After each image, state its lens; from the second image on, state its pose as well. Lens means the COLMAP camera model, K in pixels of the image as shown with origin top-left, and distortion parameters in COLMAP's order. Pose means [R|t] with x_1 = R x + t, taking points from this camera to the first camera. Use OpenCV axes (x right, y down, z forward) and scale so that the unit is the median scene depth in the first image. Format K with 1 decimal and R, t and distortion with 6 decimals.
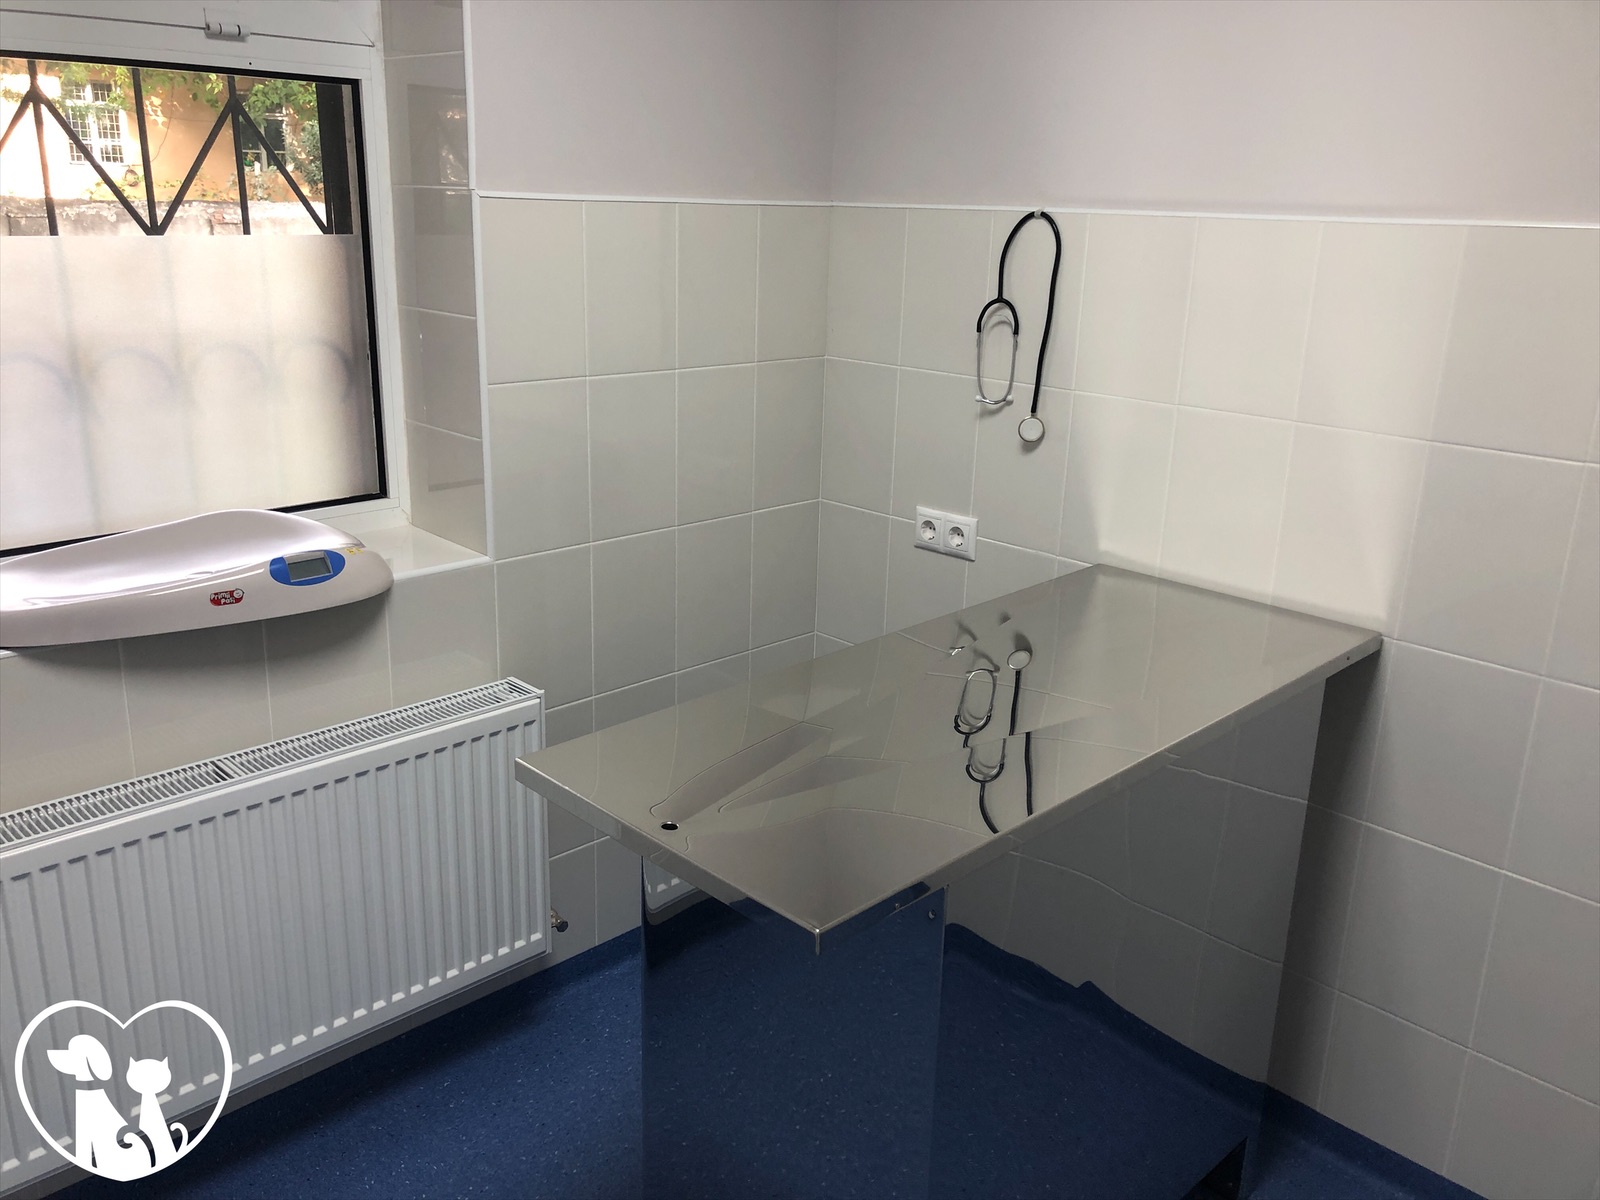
lens RADIAL K [[1296.8, 0, 794.8], [0, 1296.8, 567.2], [0, 0, 1]] dist [0.039521, 0.003580]
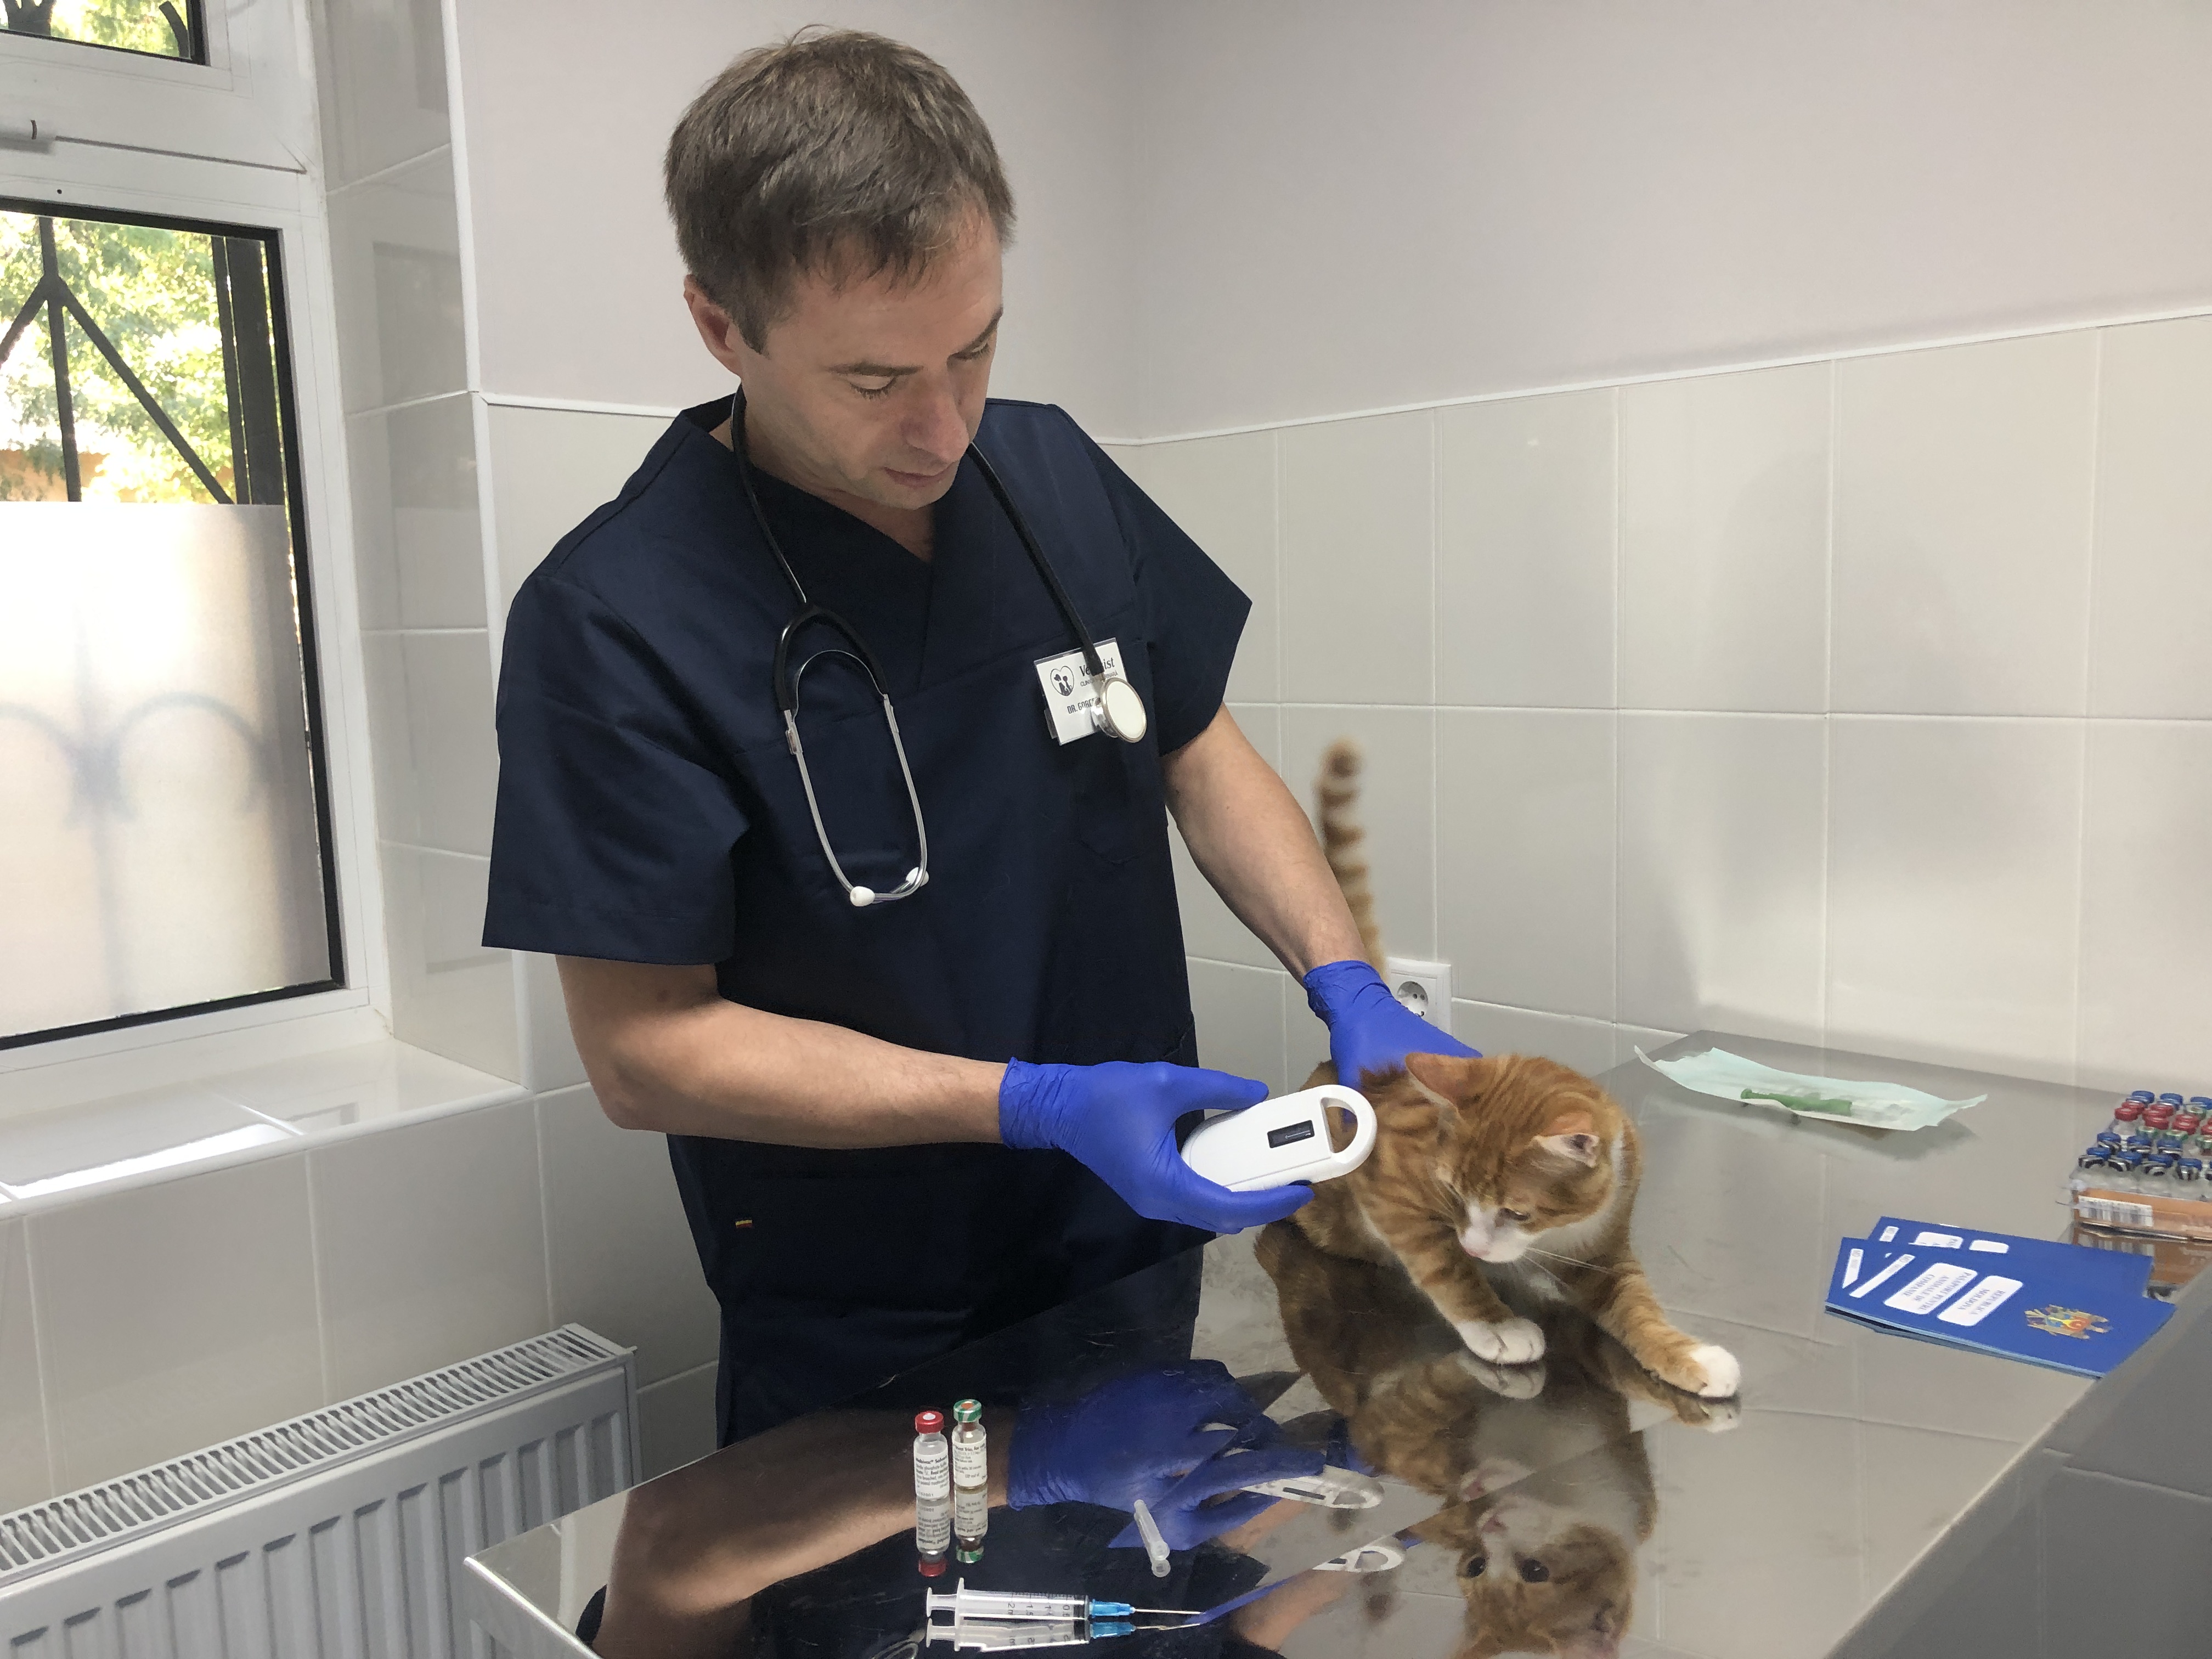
lens RADIAL K [[1792.8, 0, 1098.8], [0, 1792.8, 784.1], [0, 0, 1]] dist [0.039521, 0.003580]
pose [[0.998382, -0.056854, -0.000171, 0.000987], [0.055903, 0.982214, -0.179250, 0.015494], [0.010360, 0.178950, 0.983804, 0.275579]]
